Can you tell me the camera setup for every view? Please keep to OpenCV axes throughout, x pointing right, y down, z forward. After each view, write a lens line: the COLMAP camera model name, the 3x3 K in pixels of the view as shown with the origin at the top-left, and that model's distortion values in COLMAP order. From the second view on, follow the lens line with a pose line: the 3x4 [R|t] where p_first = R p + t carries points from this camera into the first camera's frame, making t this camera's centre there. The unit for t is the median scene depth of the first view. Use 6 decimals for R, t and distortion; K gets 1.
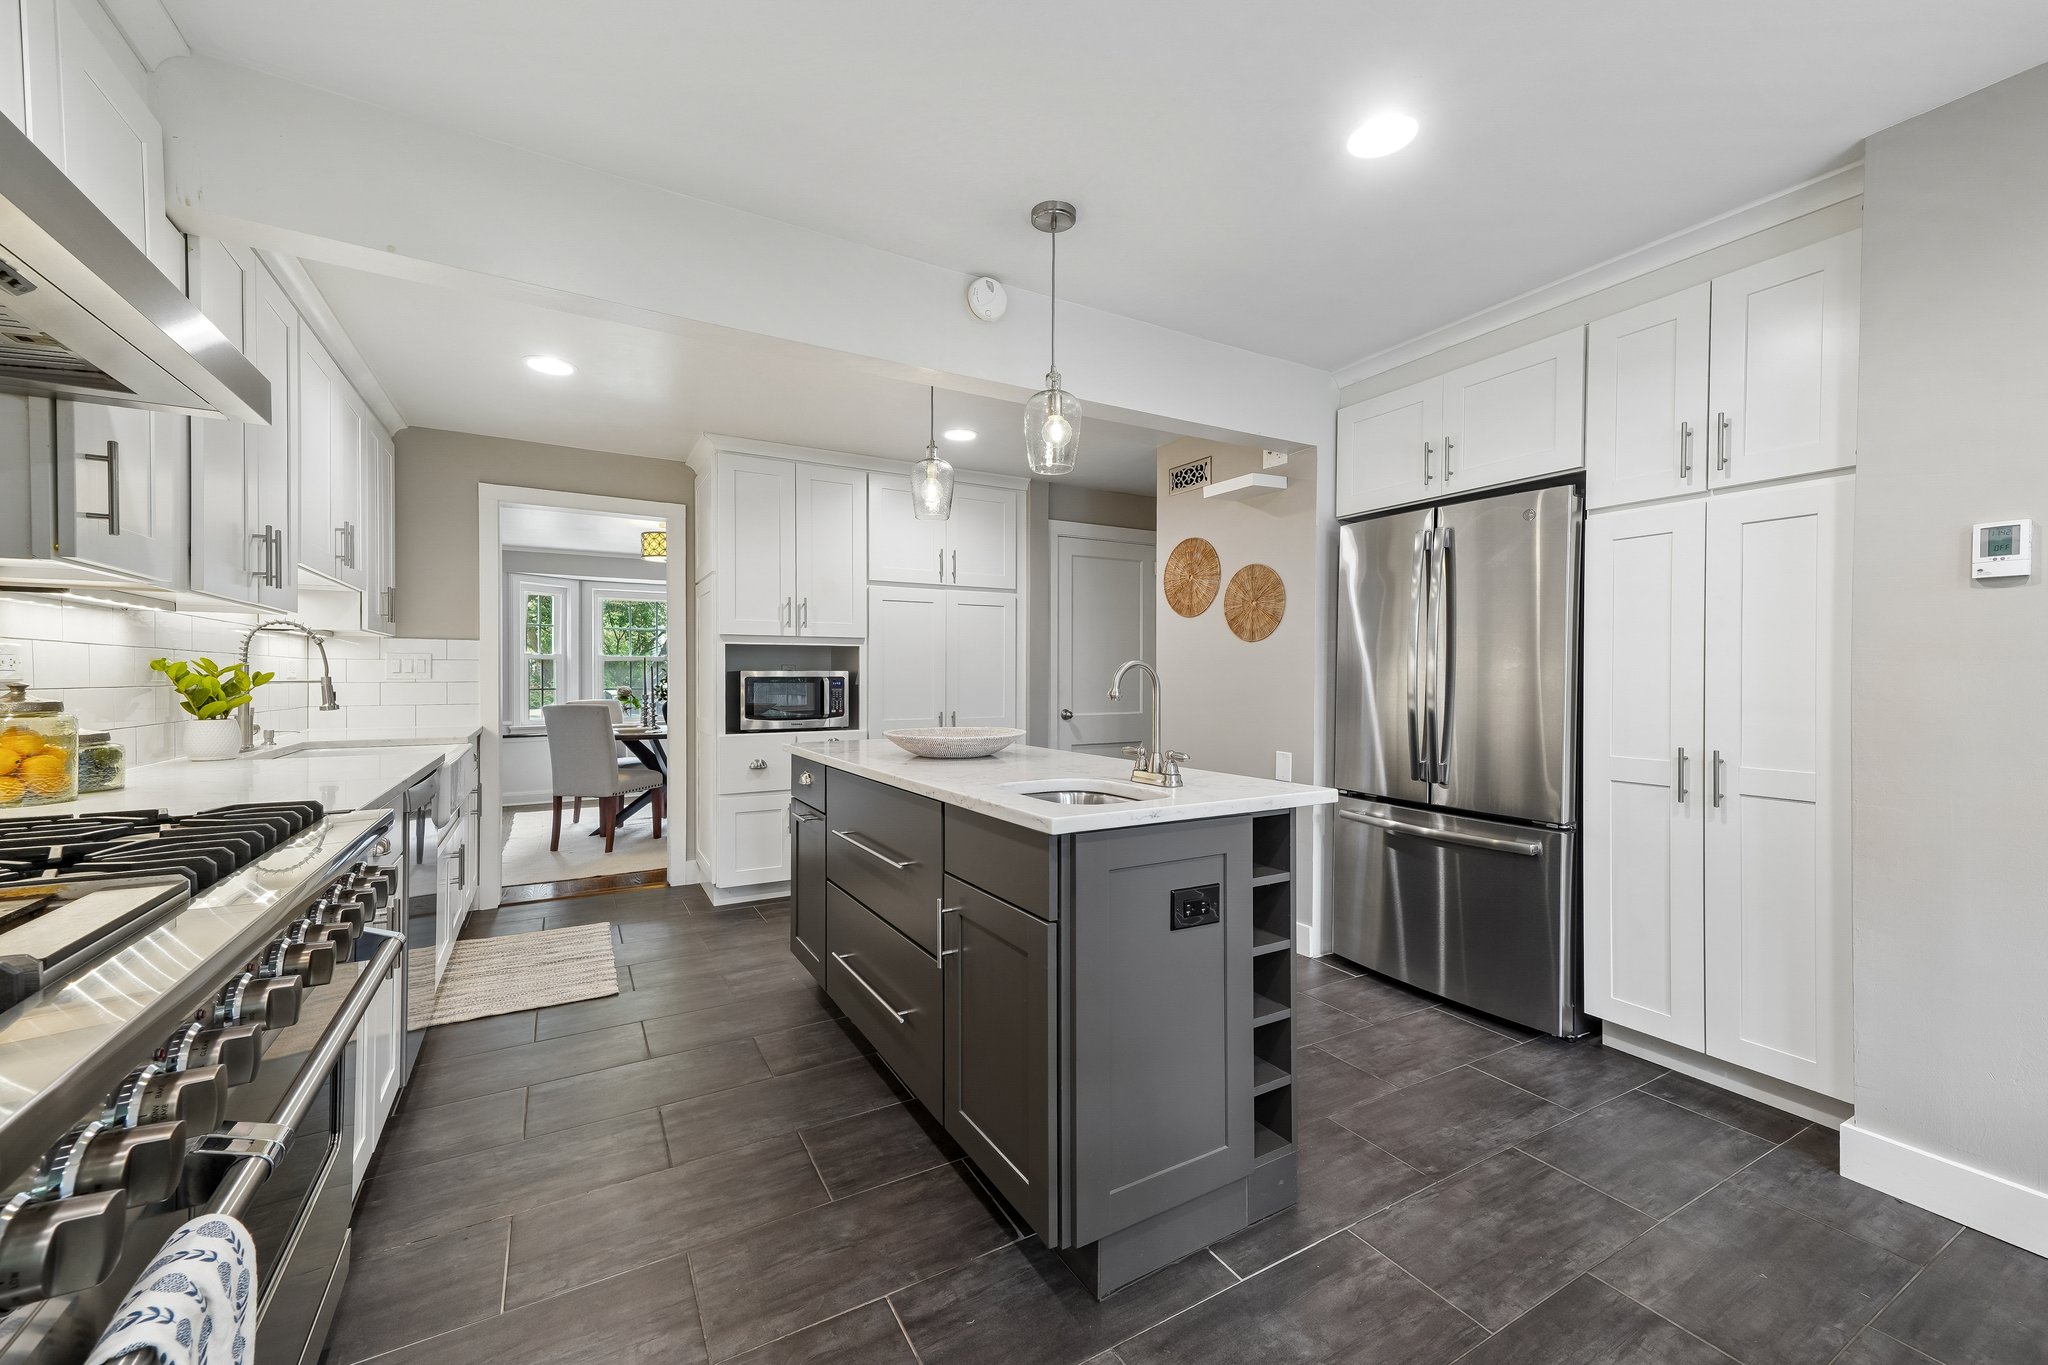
lens RADIAL K [[797.4, 0, 1024.0], [0, 797.4, 682.5], [0, 0, 1]] dist [0.023553, -0.000022]
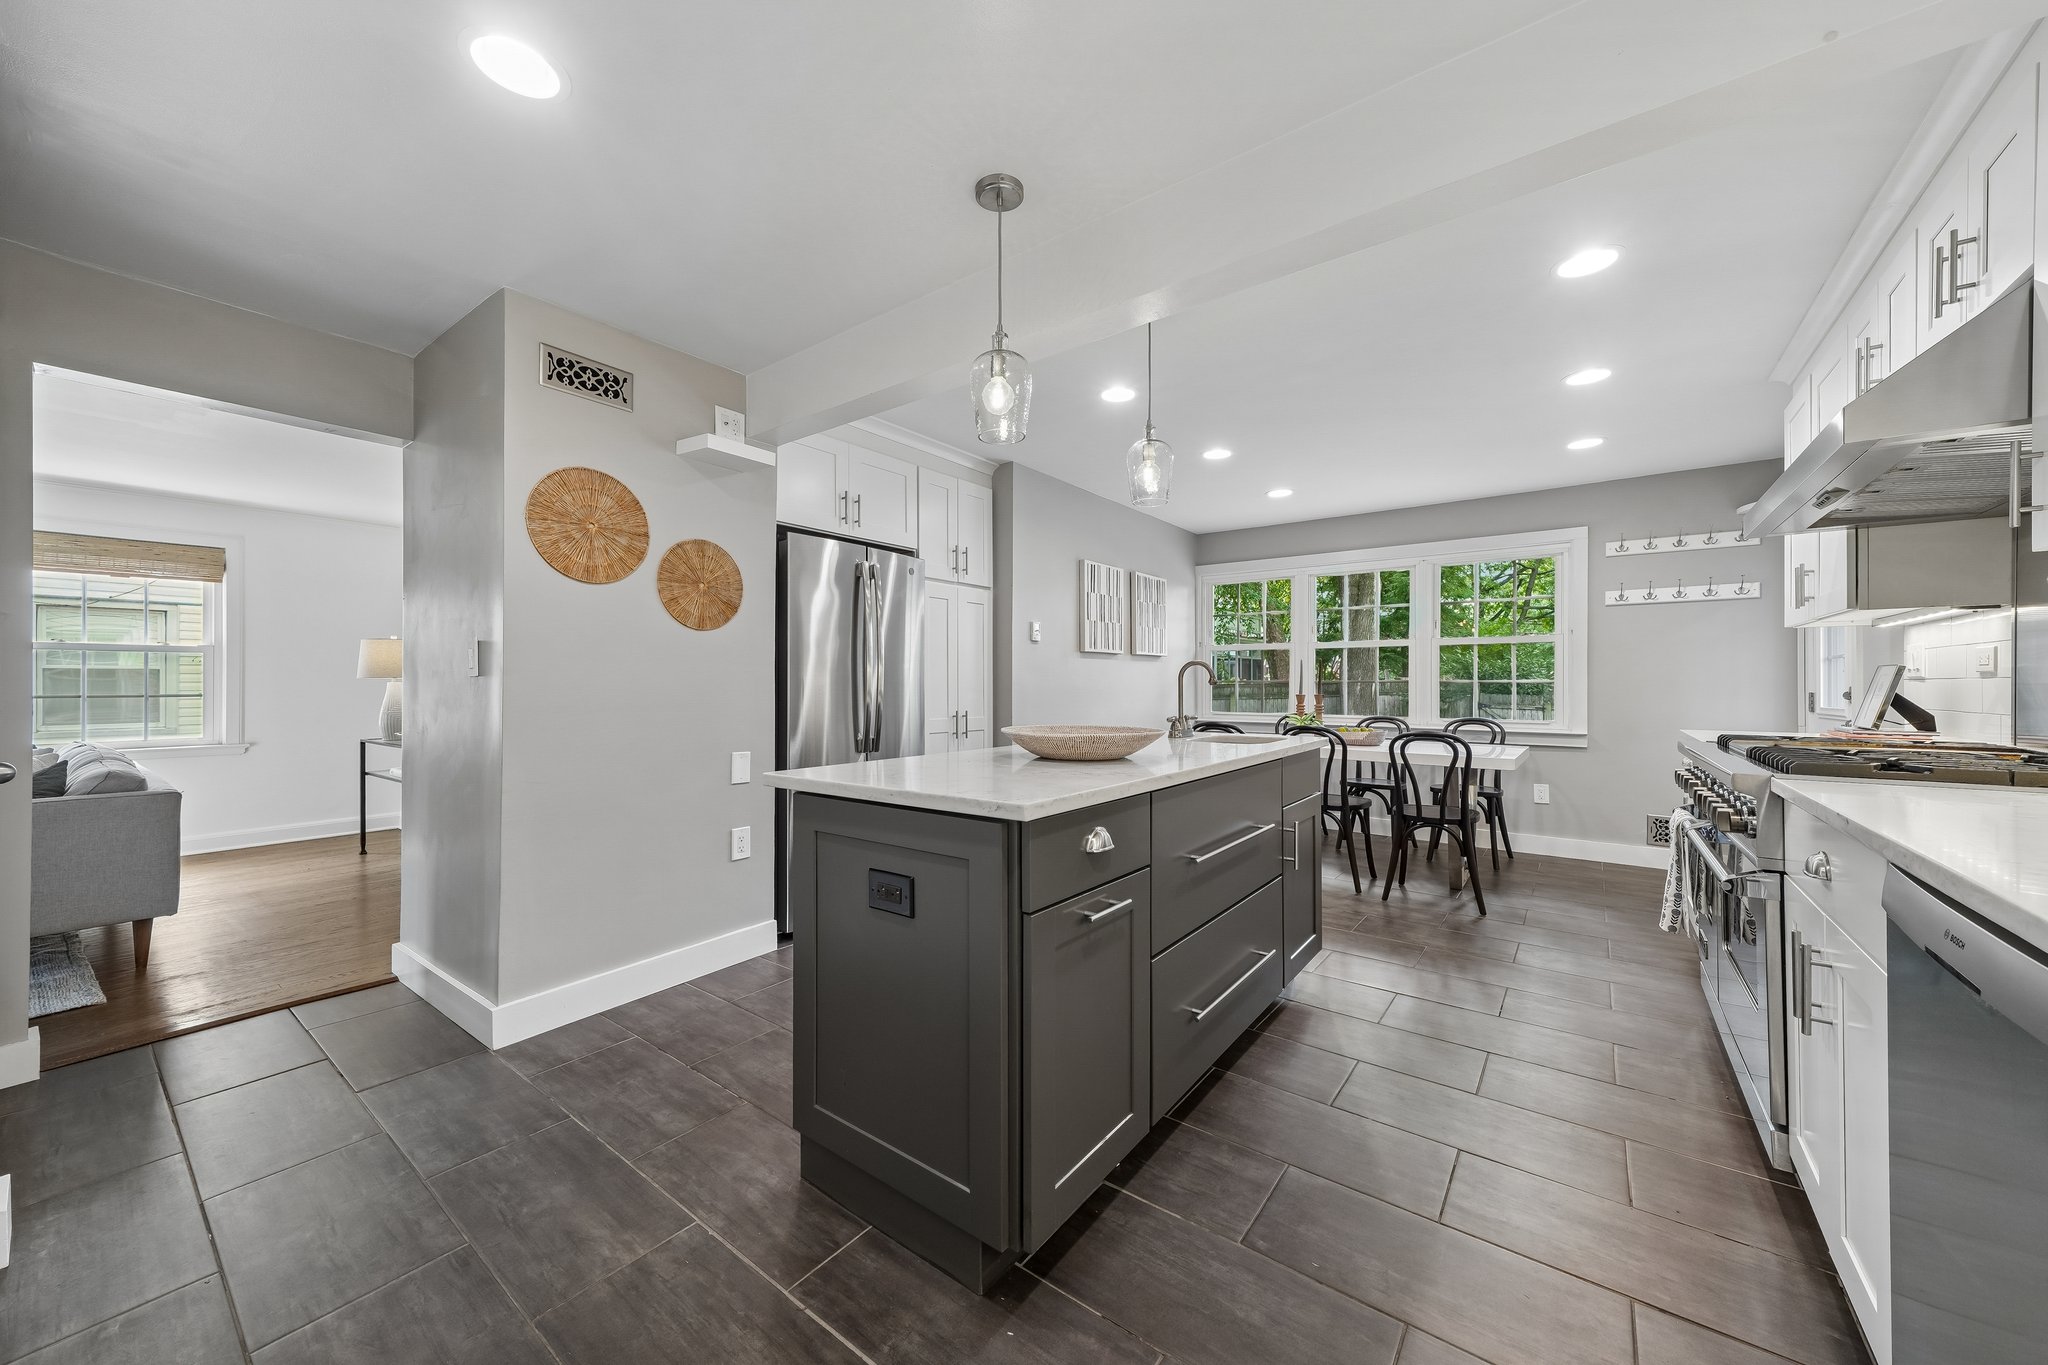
lens RADIAL K [[746.9, 0, 1022.2], [0, 746.9, 678.0], [0, 0, 1]] dist [0.024986, 0.000023]
pose [[-0.388991, 0.004008, 0.921233, -0.555773], [0.005675, 0.999982, -0.001954, 0.003191], [-0.921224, 0.004468, -0.389007, 0.942108]]
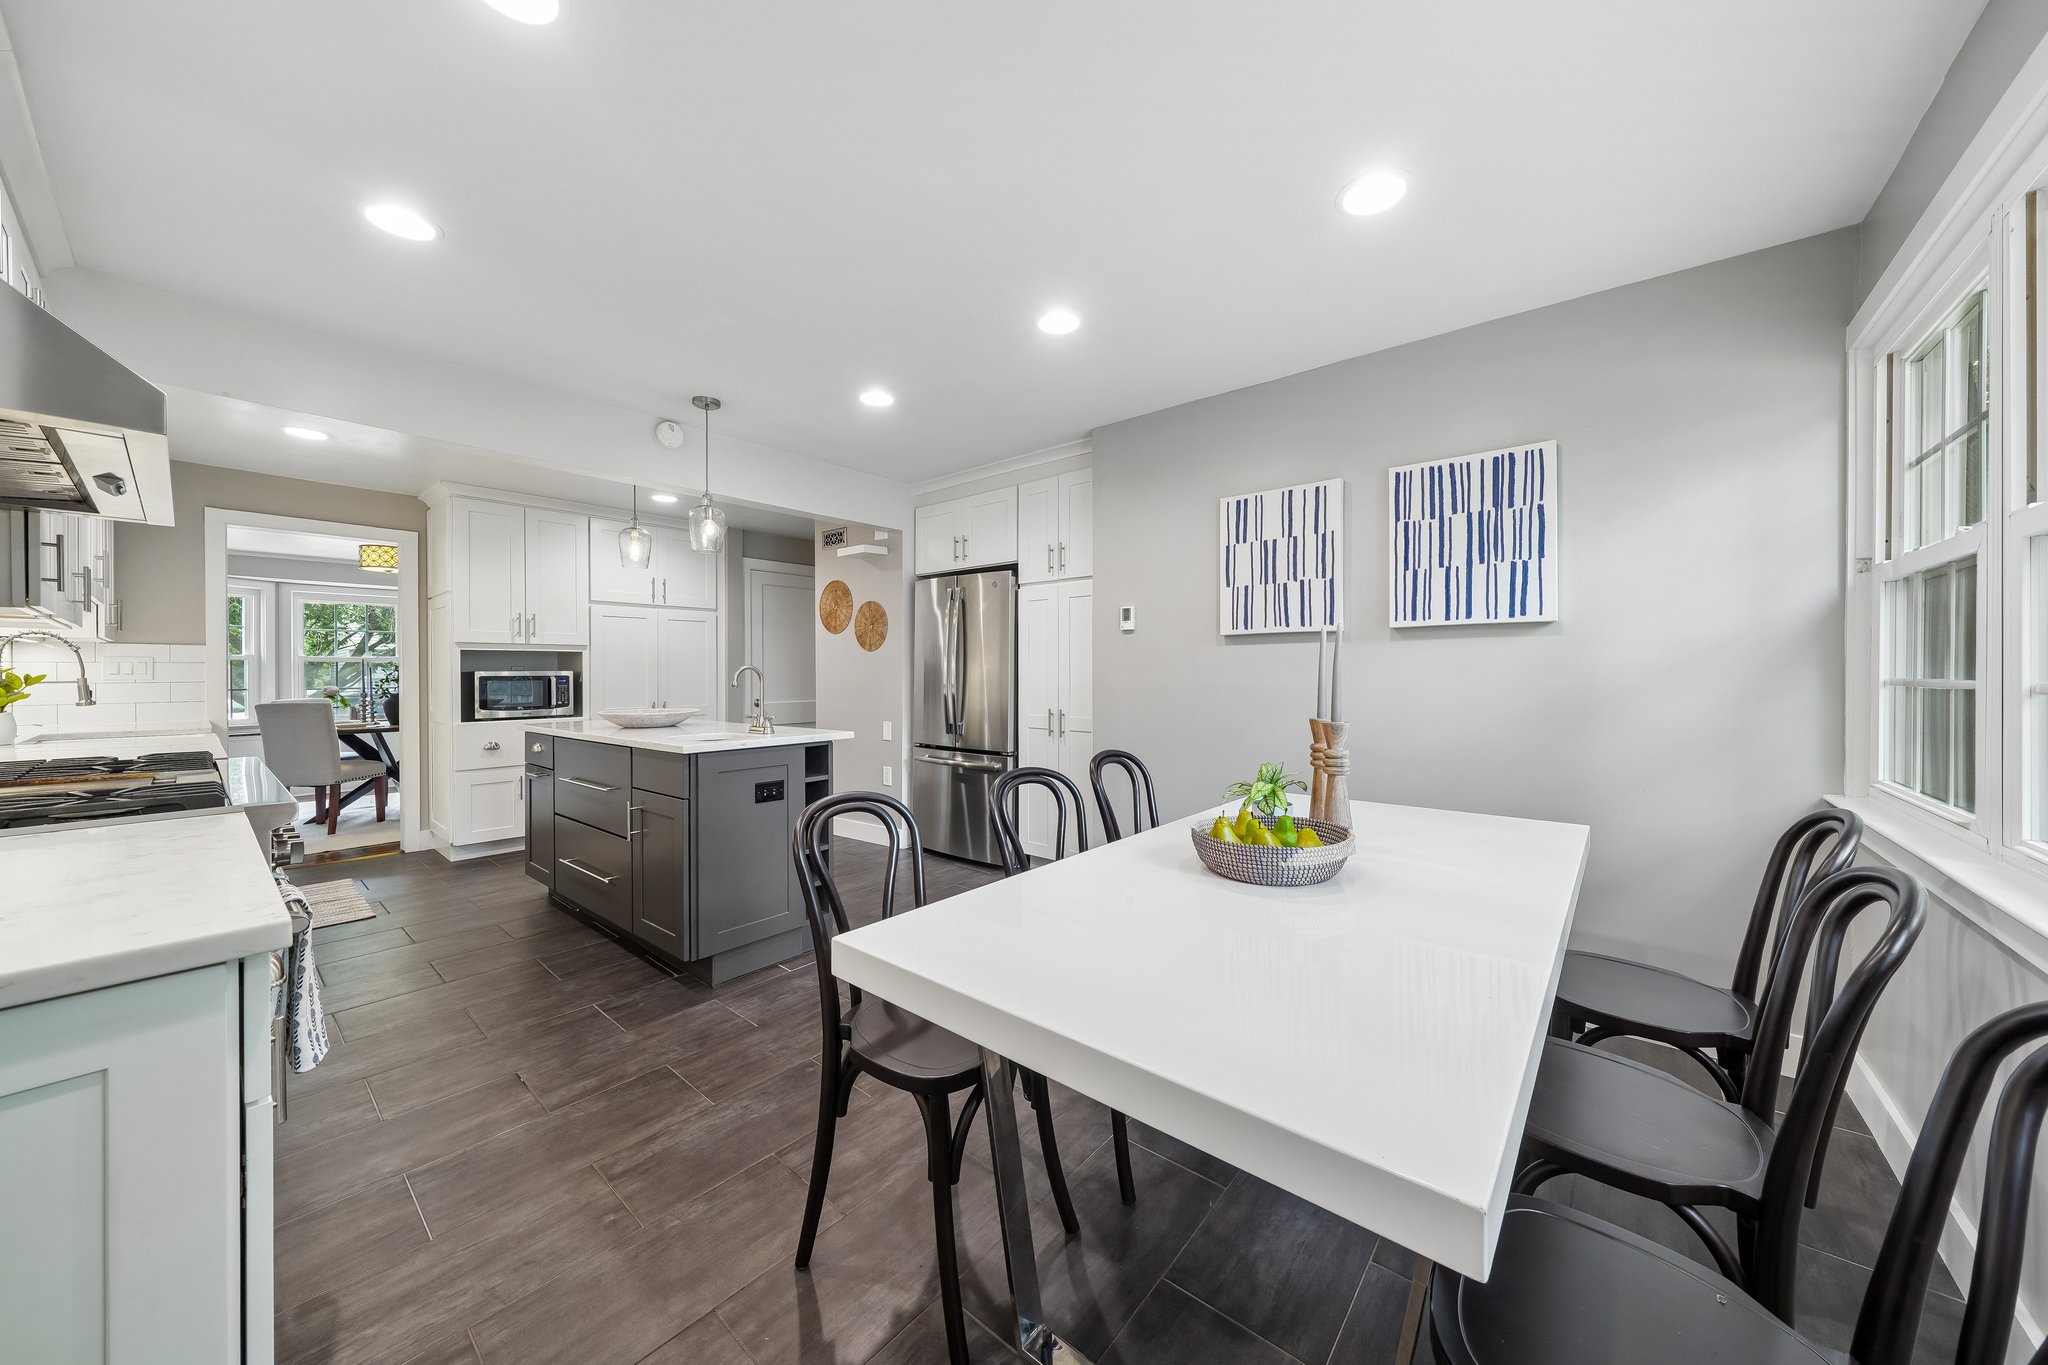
lens RADIAL K [[736.5, 0, 1015.7], [0, 736.5, 677.0], [0, 0, 1]] dist [-0.000088, -0.000100]
pose [[0.949783, -0.006343, 0.312846, 0.101840], [0.007508, 0.999969, -0.002519, 0.004013], [-0.312821, 0.004742, 0.949800, -0.412660]]
